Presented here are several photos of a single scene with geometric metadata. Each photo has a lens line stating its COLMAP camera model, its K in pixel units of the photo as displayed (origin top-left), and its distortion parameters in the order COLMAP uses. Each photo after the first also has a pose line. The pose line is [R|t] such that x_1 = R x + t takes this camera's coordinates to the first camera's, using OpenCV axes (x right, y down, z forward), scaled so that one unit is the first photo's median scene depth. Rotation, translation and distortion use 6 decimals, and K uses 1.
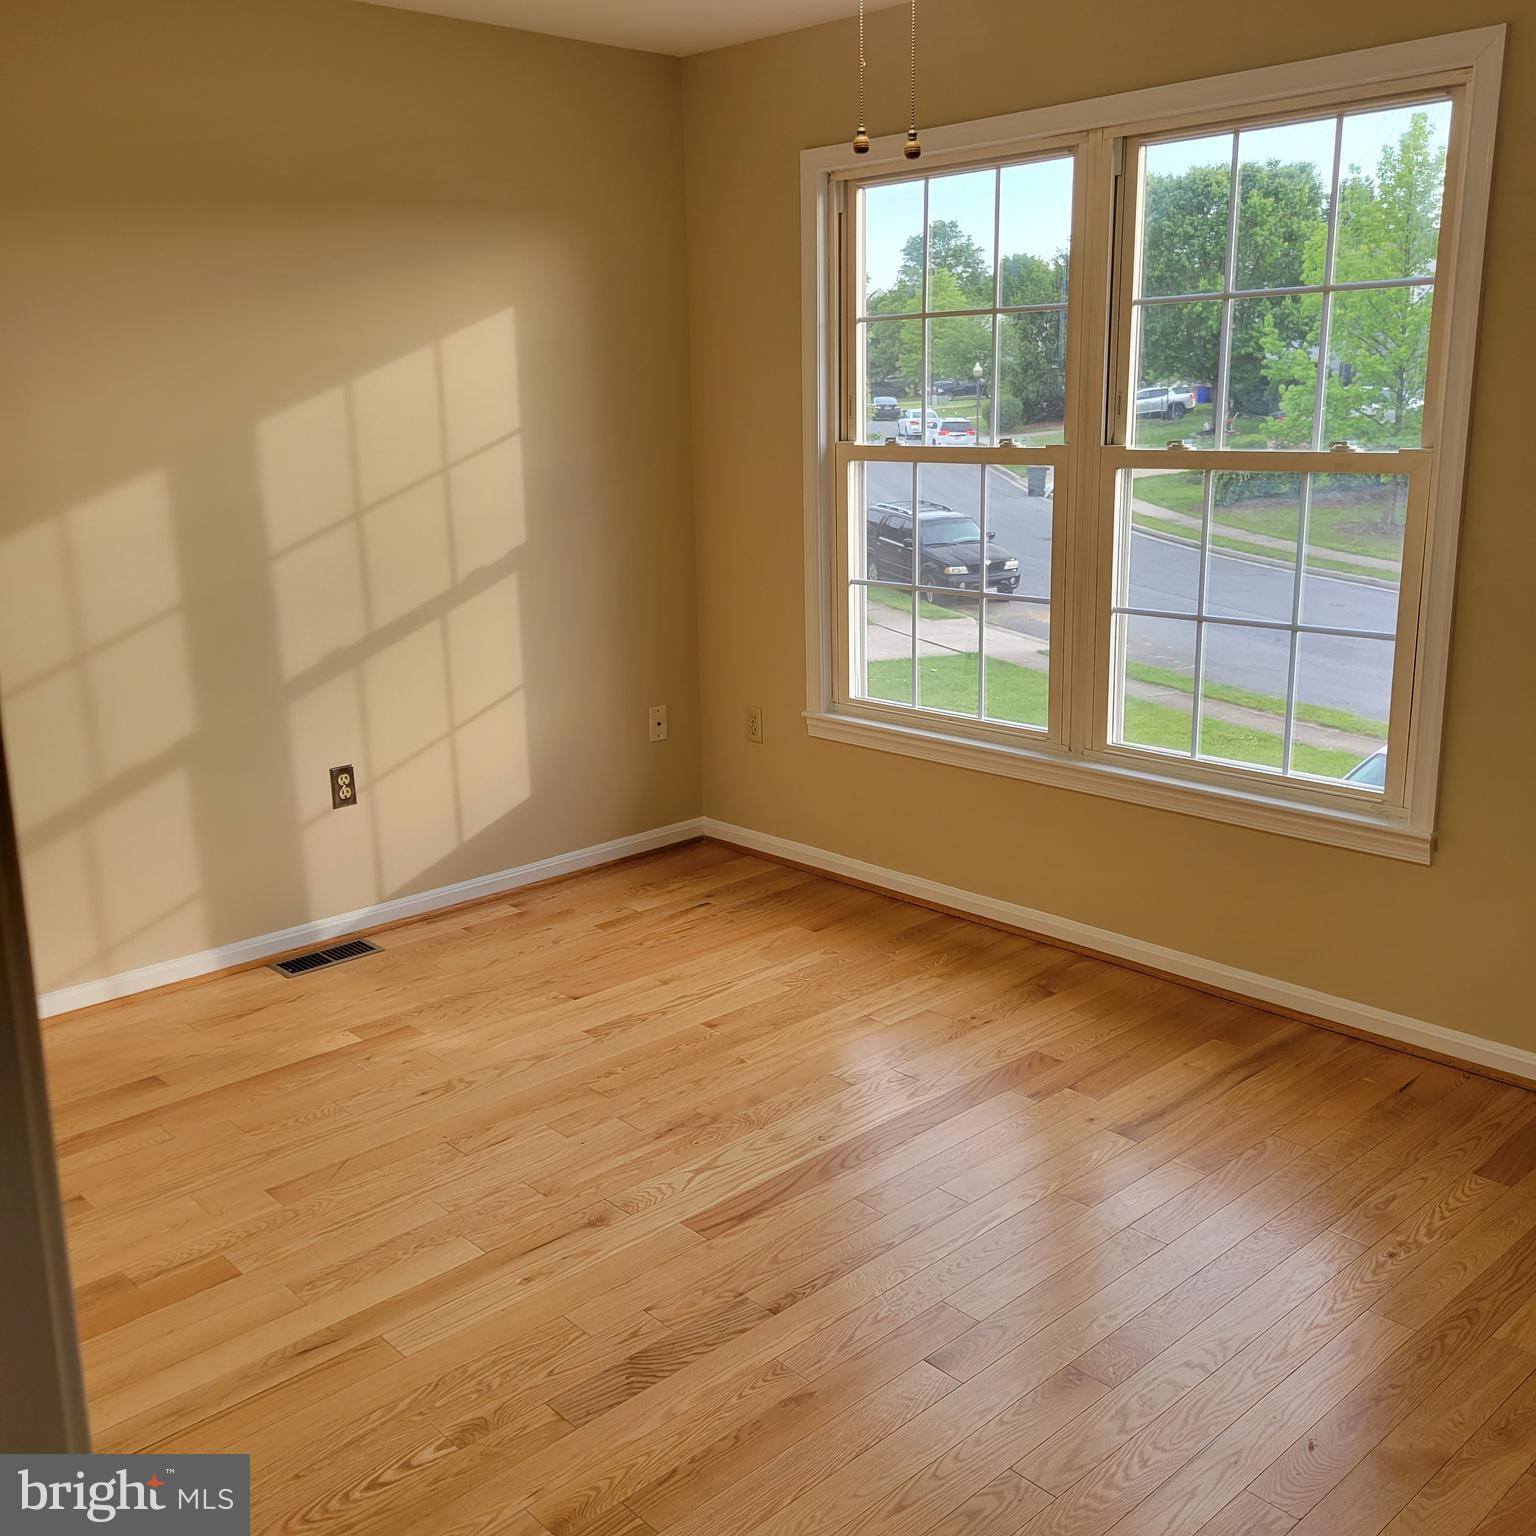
lens RADIAL K [[1520.5, 0, 760.3], [0, 1520.5, 747.7], [0, 0, 1]] dist [0.081412, -0.021202]
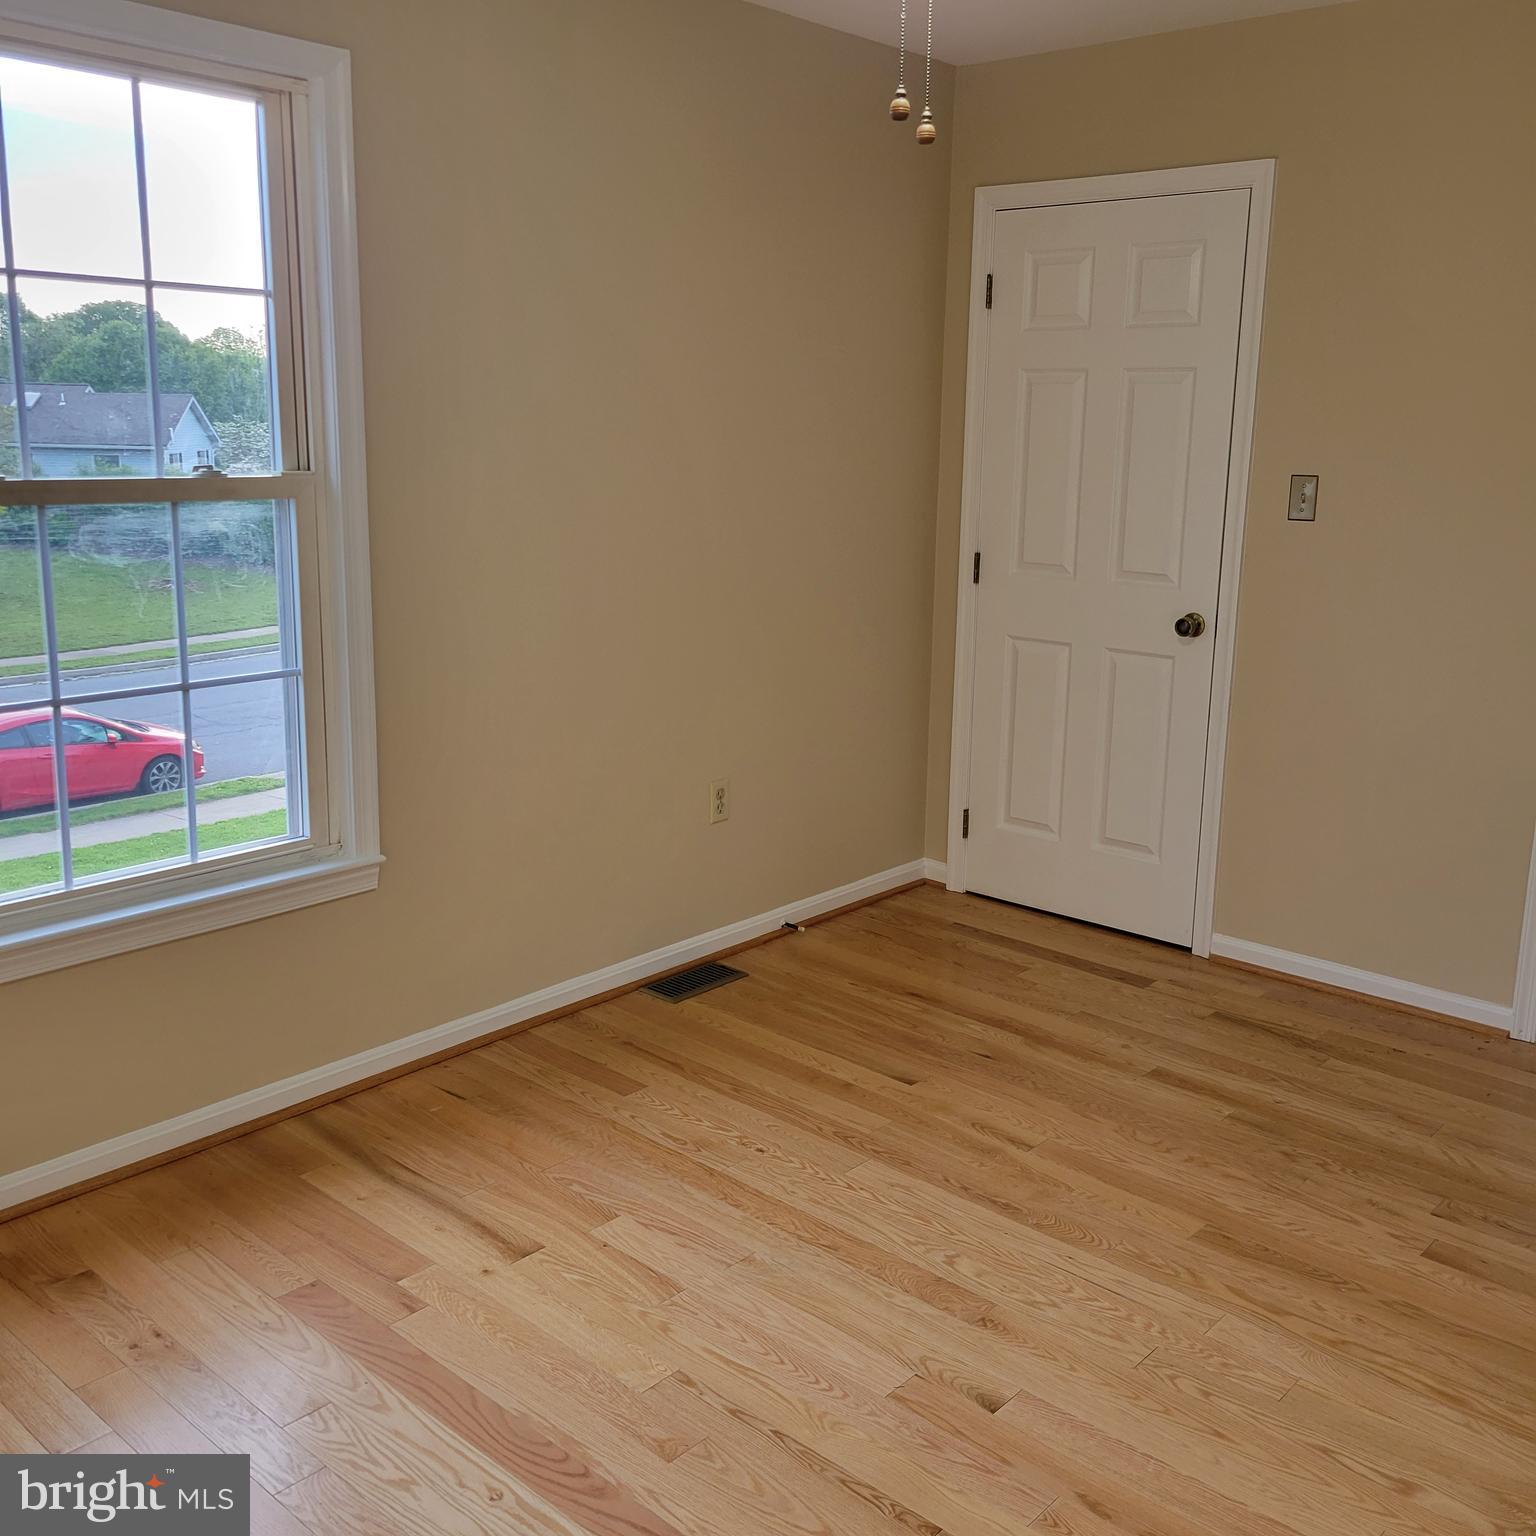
lens RADIAL K [[1520.5, 0, 760.3], [0, 1520.5, 747.7], [0, 0, 1]] dist [0.081412, -0.021202]
pose [[-0.078811, -0.201860, 0.976238, -0.484377], [0.212146, 0.953457, 0.214275, -0.154876], [-0.974055, 0.223992, -0.032319, 0.706879]]
